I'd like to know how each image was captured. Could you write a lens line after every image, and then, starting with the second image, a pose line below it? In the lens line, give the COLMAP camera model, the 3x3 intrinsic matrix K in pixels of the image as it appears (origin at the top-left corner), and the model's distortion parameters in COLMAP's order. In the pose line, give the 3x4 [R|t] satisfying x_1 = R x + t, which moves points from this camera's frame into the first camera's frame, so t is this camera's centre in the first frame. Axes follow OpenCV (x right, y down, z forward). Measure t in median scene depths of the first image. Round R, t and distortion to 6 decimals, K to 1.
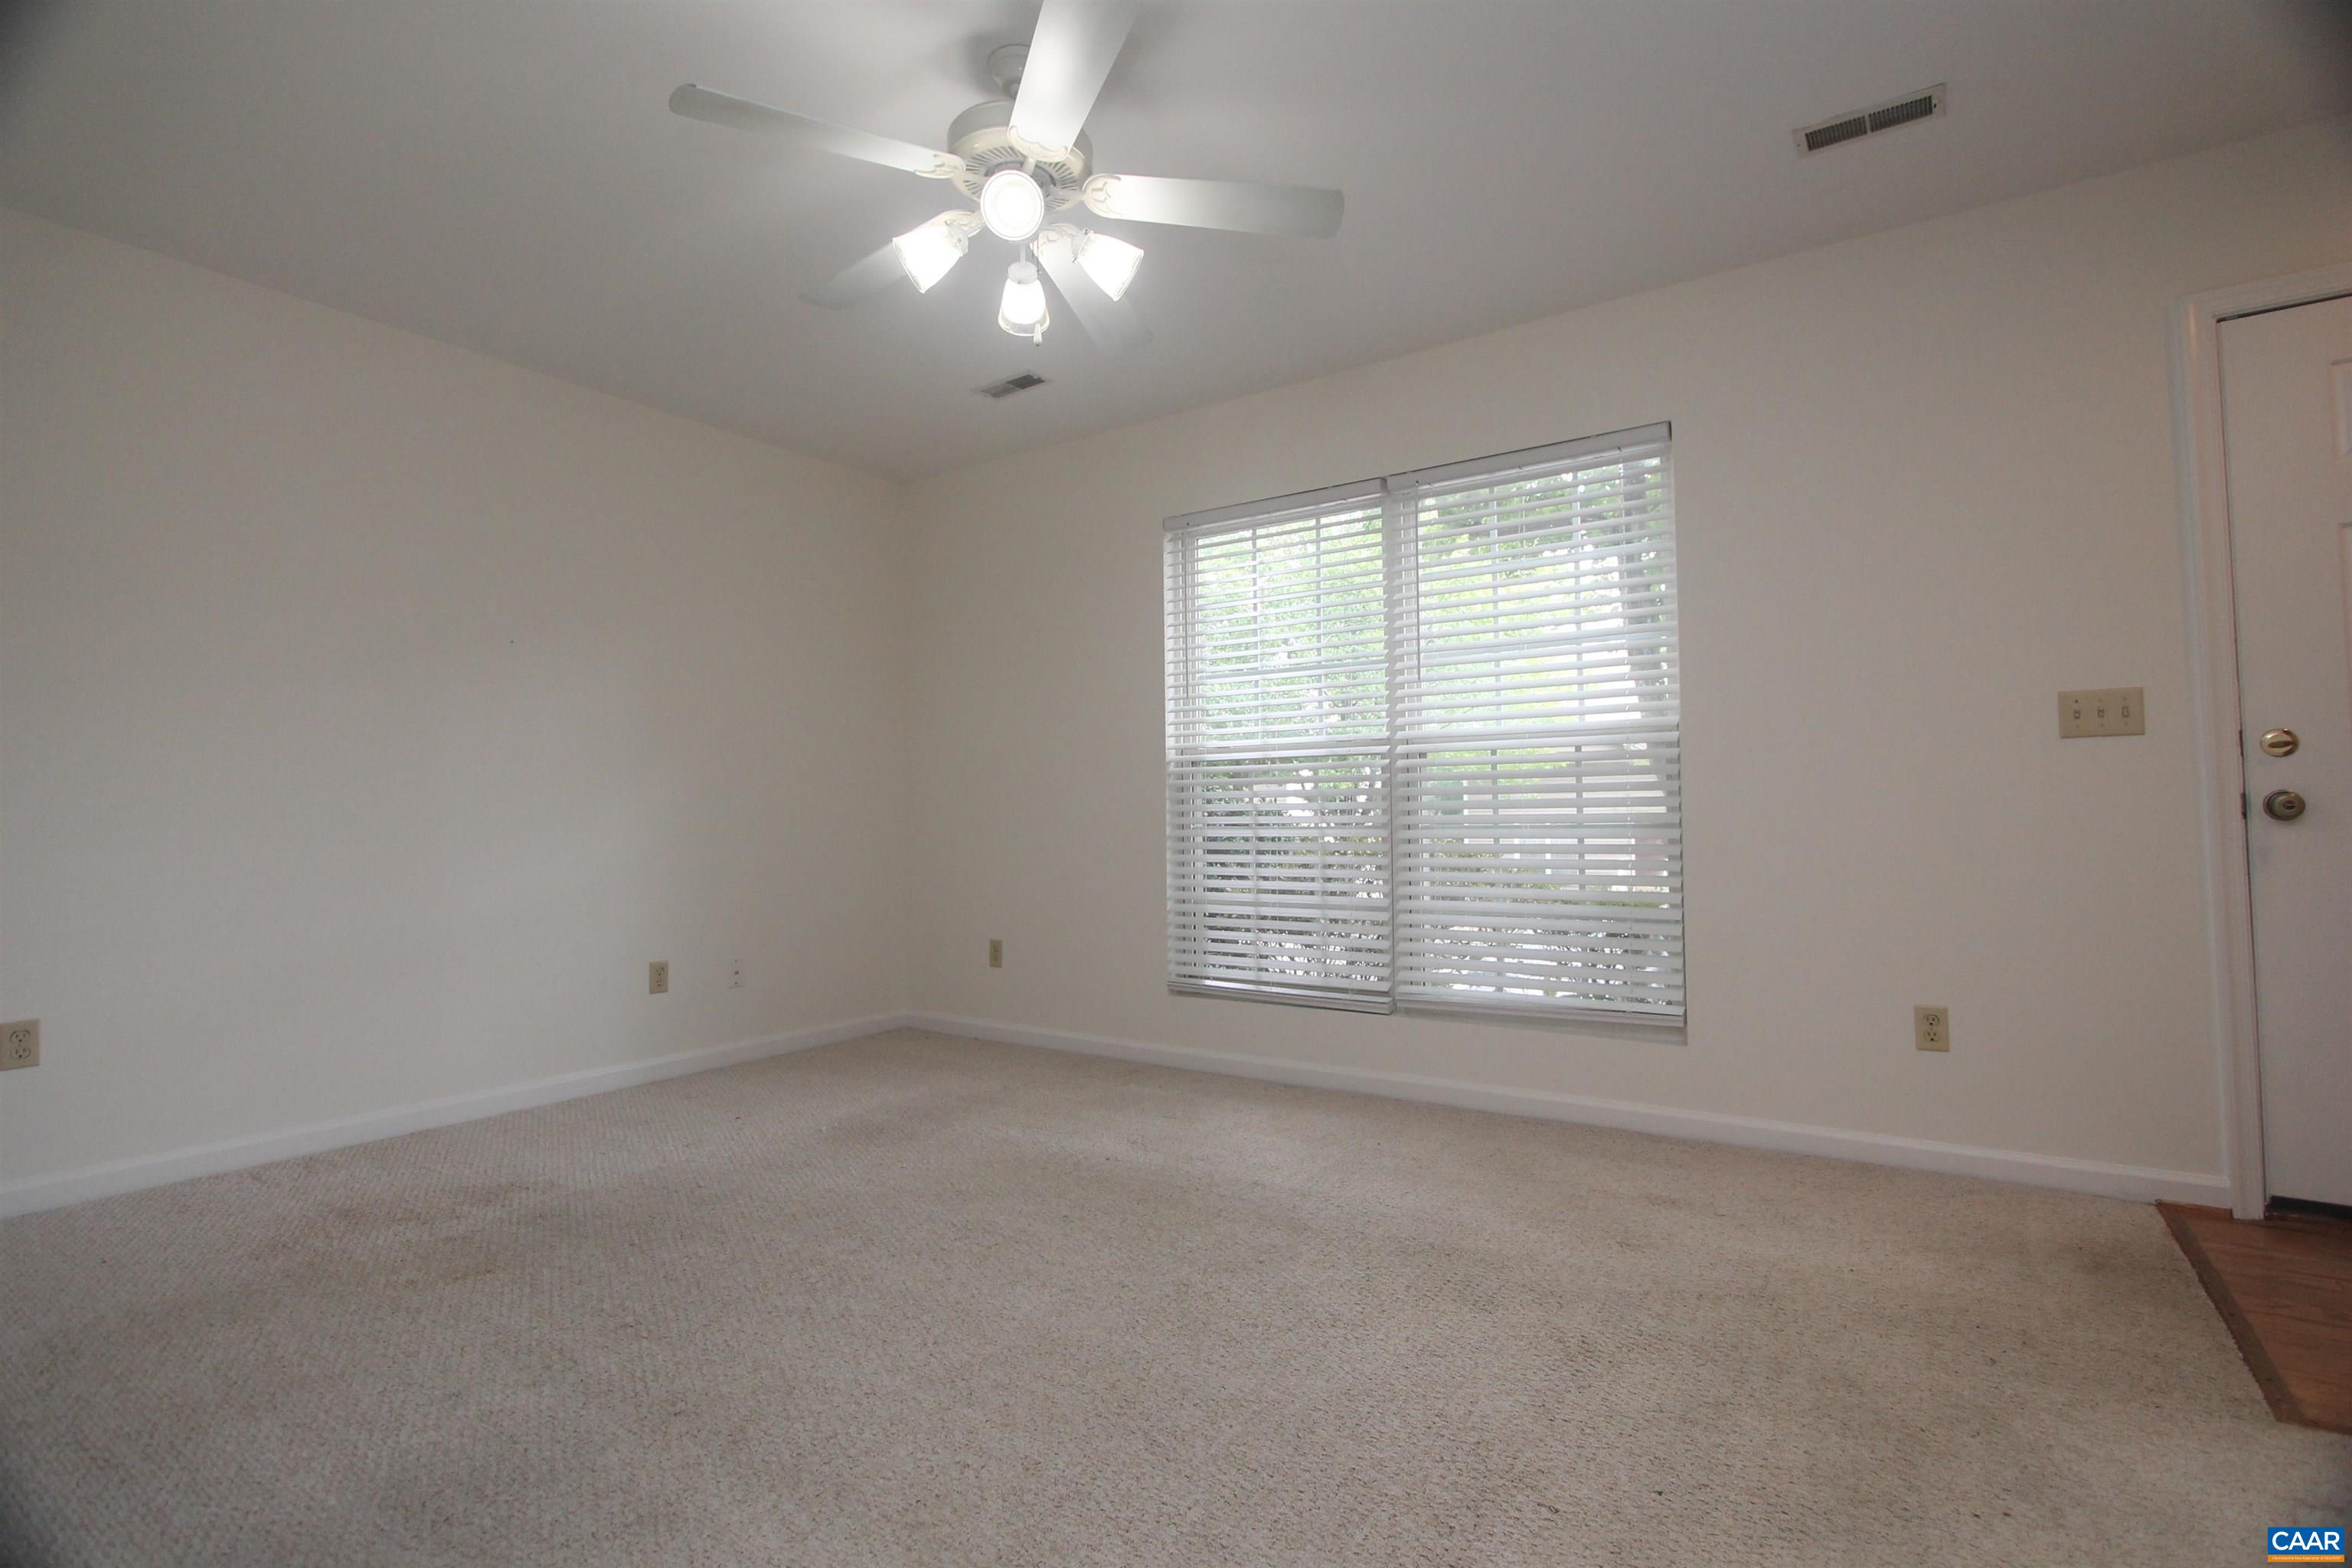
lens RADIAL K [[1088.0, 0, 1203.3], [0, 1088.0, 799.4], [0, 0, 1]] dist [-0.002965, -0.000832]
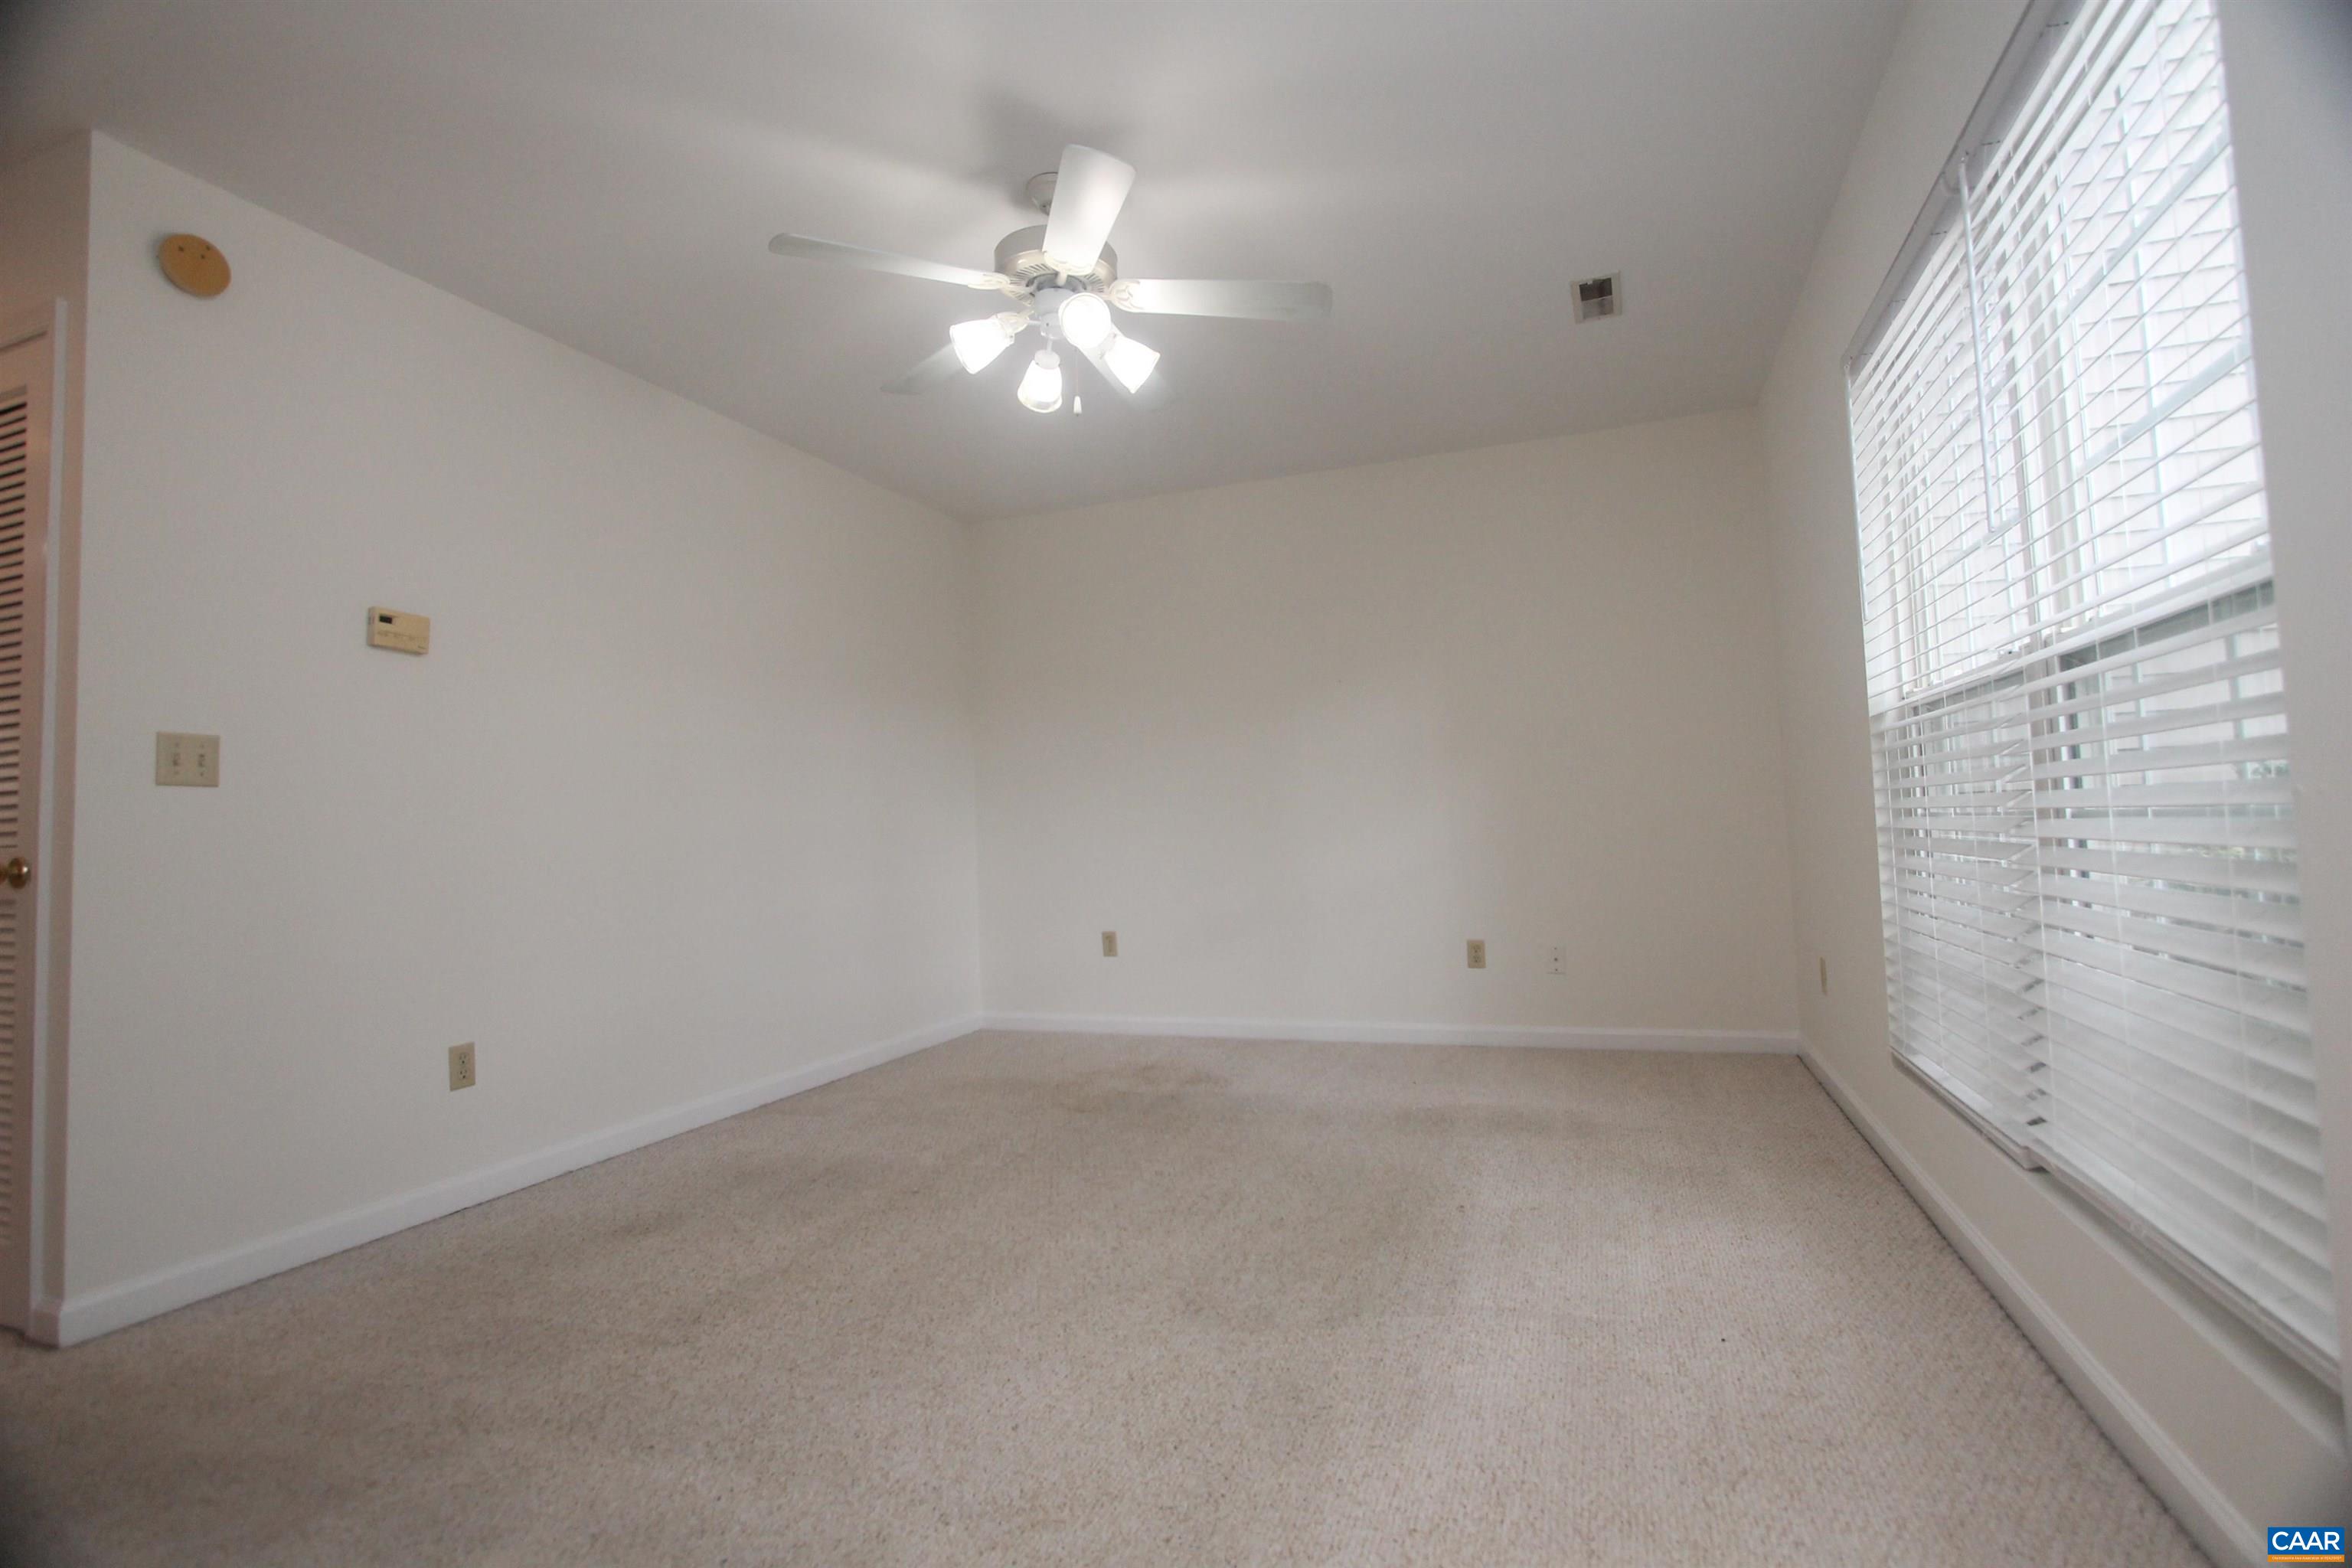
lens RADIAL K [[1093.8, 0, 1174.0], [0, 1093.8, 761.3], [0, 0, 1]] dist [-0.010798, 0.000838]
pose [[0.216725, -0.058775, -0.974462, 0.939767], [0.055574, 0.997310, -0.047793, 0.002542], [0.974650, -0.043797, 0.219408, 0.783712]]
